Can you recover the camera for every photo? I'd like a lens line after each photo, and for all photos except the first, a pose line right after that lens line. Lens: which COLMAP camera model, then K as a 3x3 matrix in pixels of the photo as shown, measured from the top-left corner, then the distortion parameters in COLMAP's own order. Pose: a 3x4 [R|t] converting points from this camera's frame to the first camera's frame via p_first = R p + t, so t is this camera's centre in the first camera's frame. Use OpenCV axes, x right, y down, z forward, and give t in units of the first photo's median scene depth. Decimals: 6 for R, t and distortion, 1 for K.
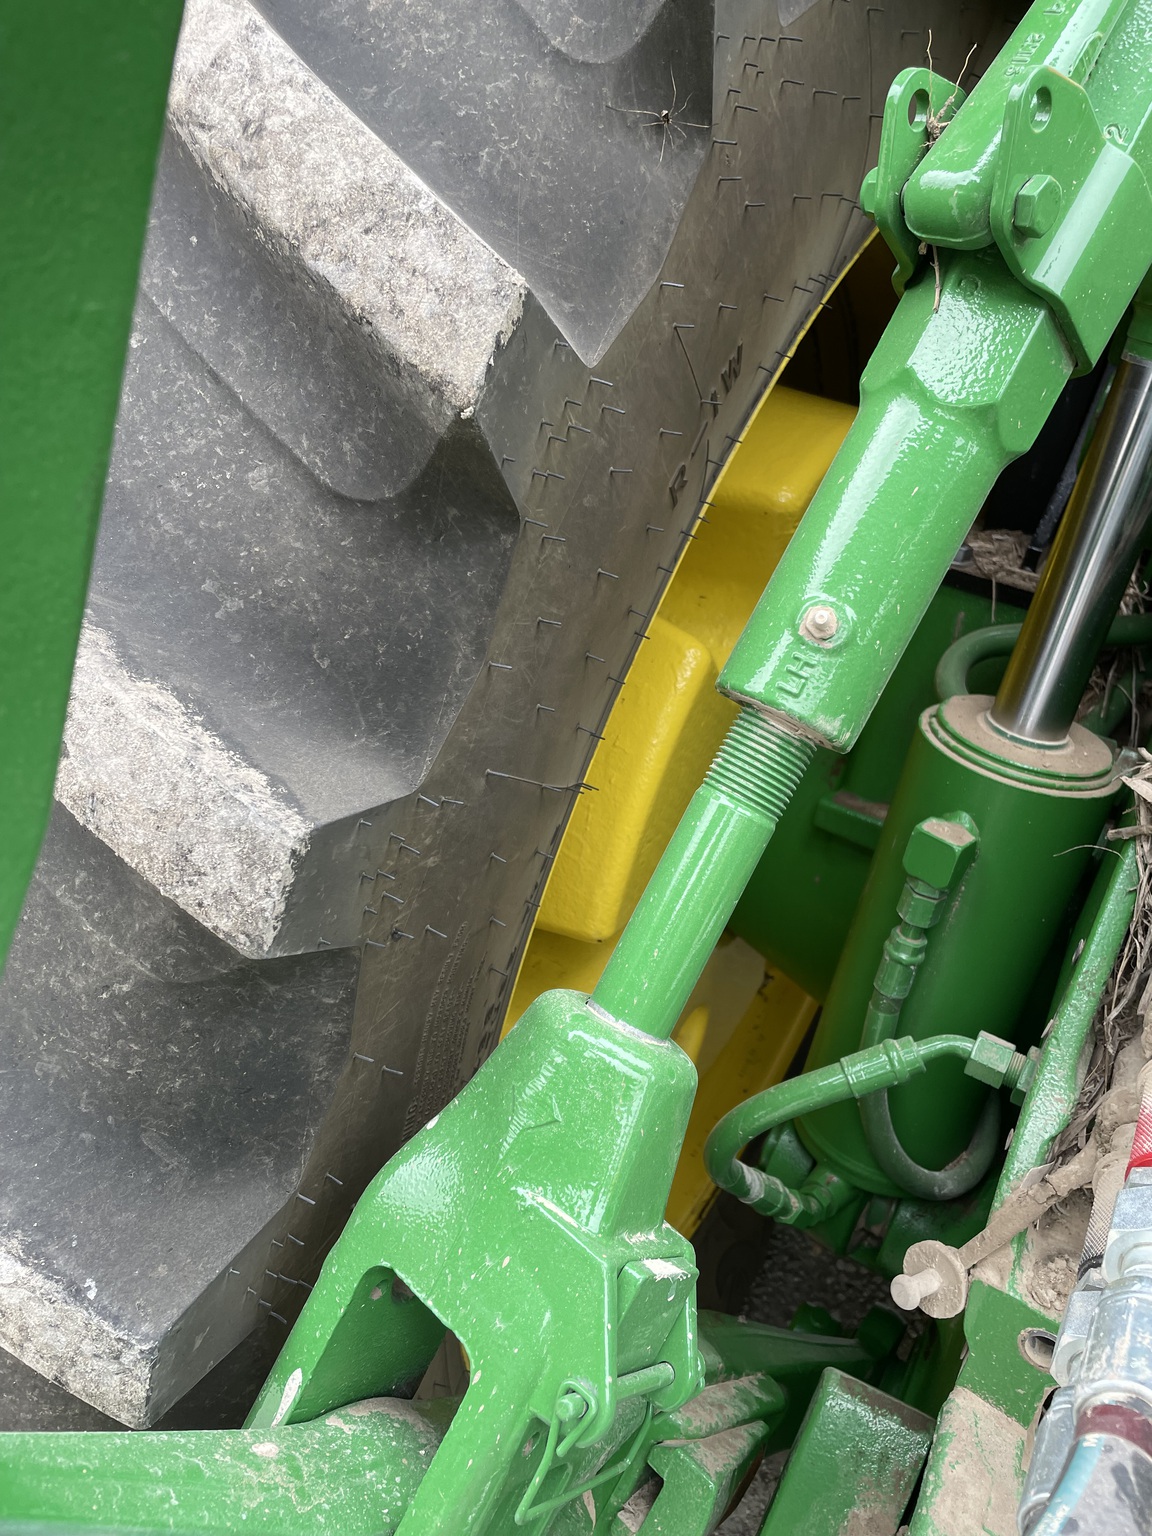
lens RADIAL K [[1168.0, 0, 582.4], [0, 1168.0, 763.4], [0, 0, 1]] dist [0.039042, -0.033810]
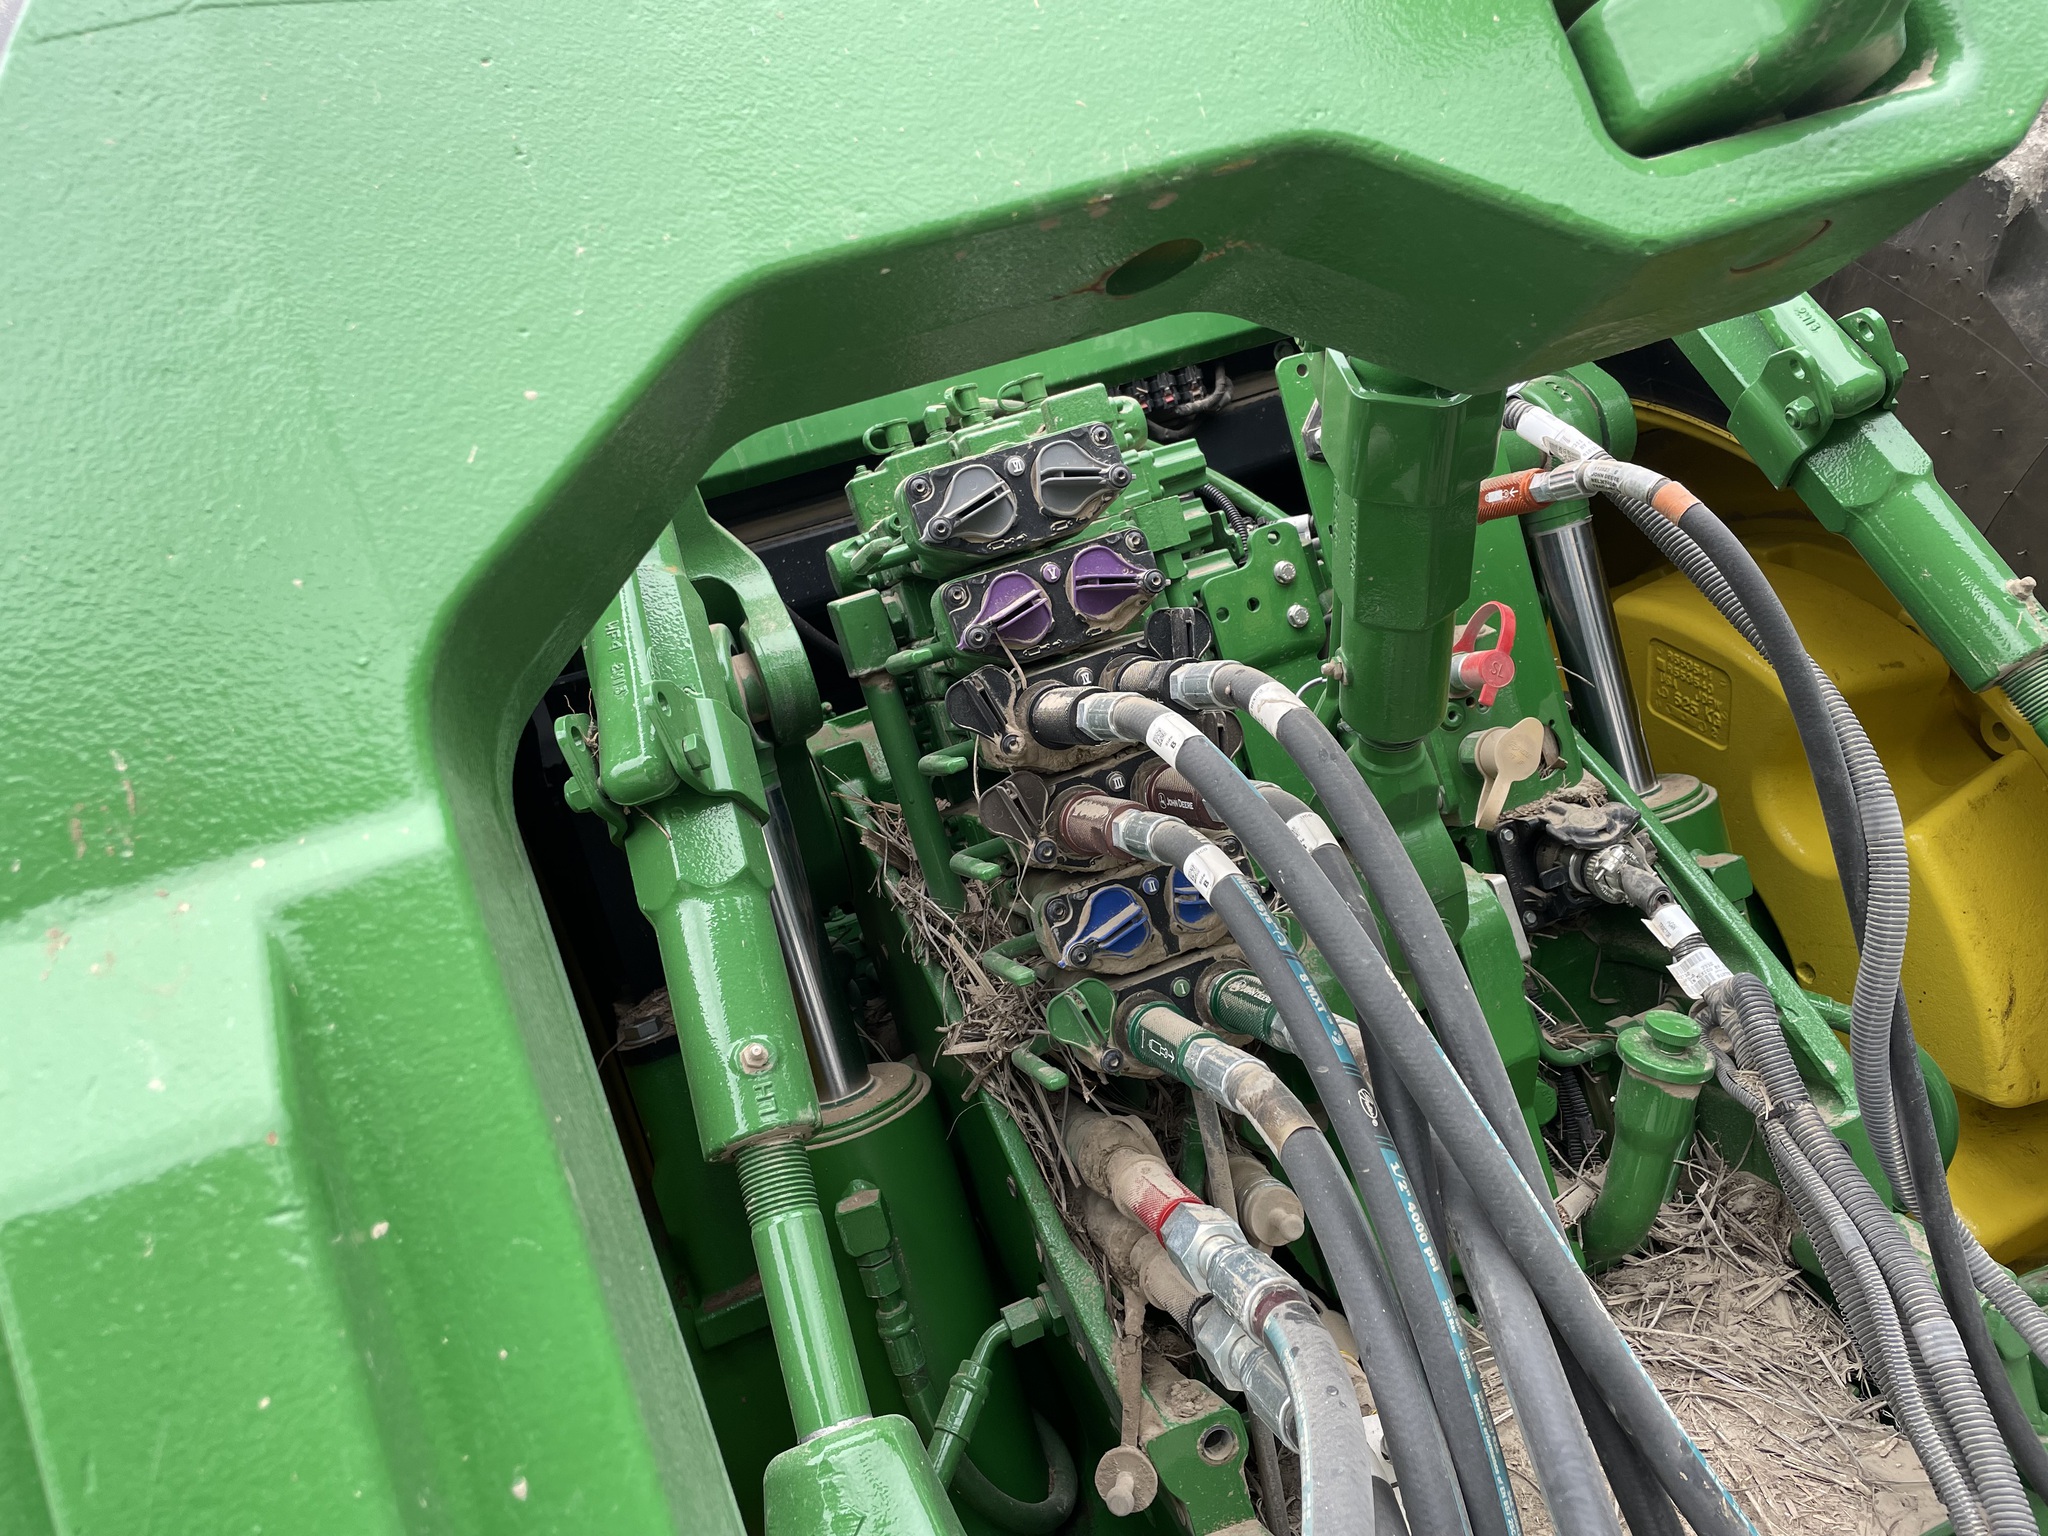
lens RADIAL K [[1557.4, 0, 1025.1], [0, 1557.4, 769.9], [0, 0, 1]] dist [0.039042, -0.033810]
pose [[0.604945, -0.447989, 0.658291, -0.586780], [0.662670, 0.741617, -0.104273, 0.024310], [-0.441487, 0.499309, 0.745506, -0.564856]]
